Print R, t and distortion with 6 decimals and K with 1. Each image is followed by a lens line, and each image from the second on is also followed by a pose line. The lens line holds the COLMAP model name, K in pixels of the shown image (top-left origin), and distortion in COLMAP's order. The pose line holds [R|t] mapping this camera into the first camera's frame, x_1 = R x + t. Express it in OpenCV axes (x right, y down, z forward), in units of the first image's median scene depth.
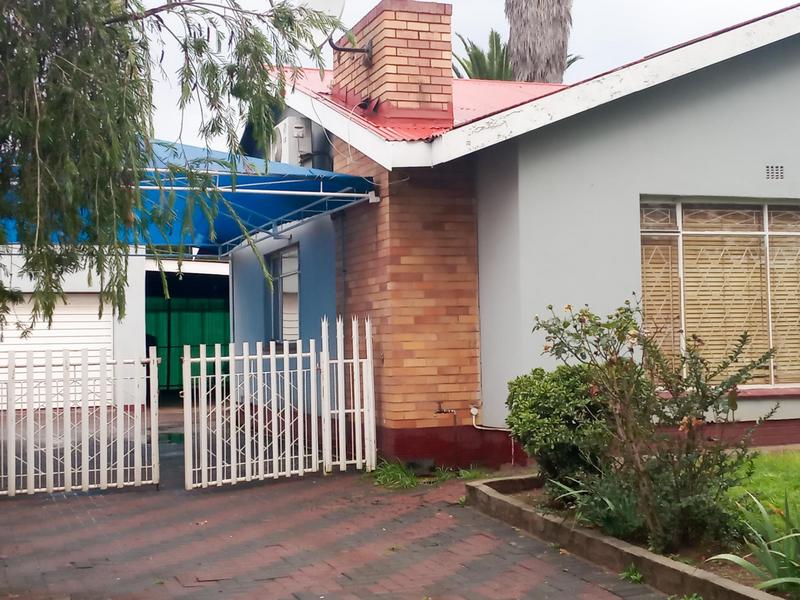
lens RADIAL K [[1172.6, 0, 402.0], [0, 1172.6, 293.1], [0, 0, 1]] dist [0.074599, 0.000000]
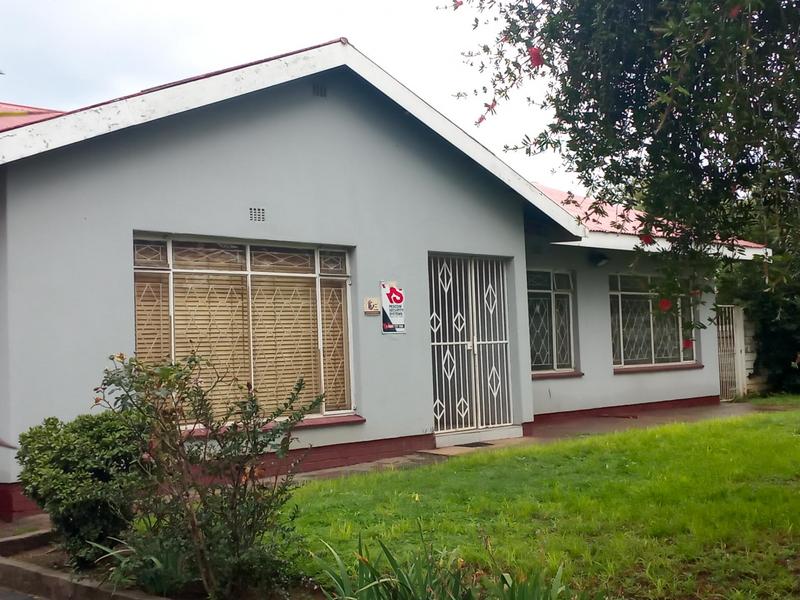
lens RADIAL K [[1172.6, 0, 397.7], [0, 1172.6, 295.0], [0, 0, 1]] dist [0.074599, 0.000000]
pose [[0.877621, 0.015432, 0.479107, -0.096138], [-0.006378, 0.999769, -0.020520, -0.015749], [-0.479313, 0.014954, 0.877517, 0.054798]]
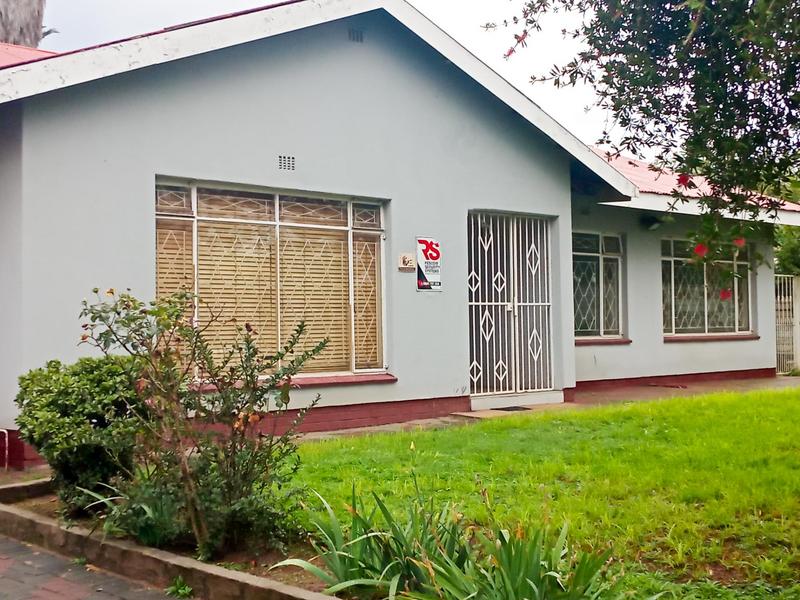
lens RADIAL K [[1172.6, 0, 398.2], [0, 1172.6, 297.6], [0, 0, 1]] dist [0.074599, 0.000000]
pose [[0.900379, 0.021700, 0.434566, -0.039792], [-0.026907, 0.999621, 0.005832, 0.004696], [-0.434275, -0.016944, 0.900621, 0.090378]]
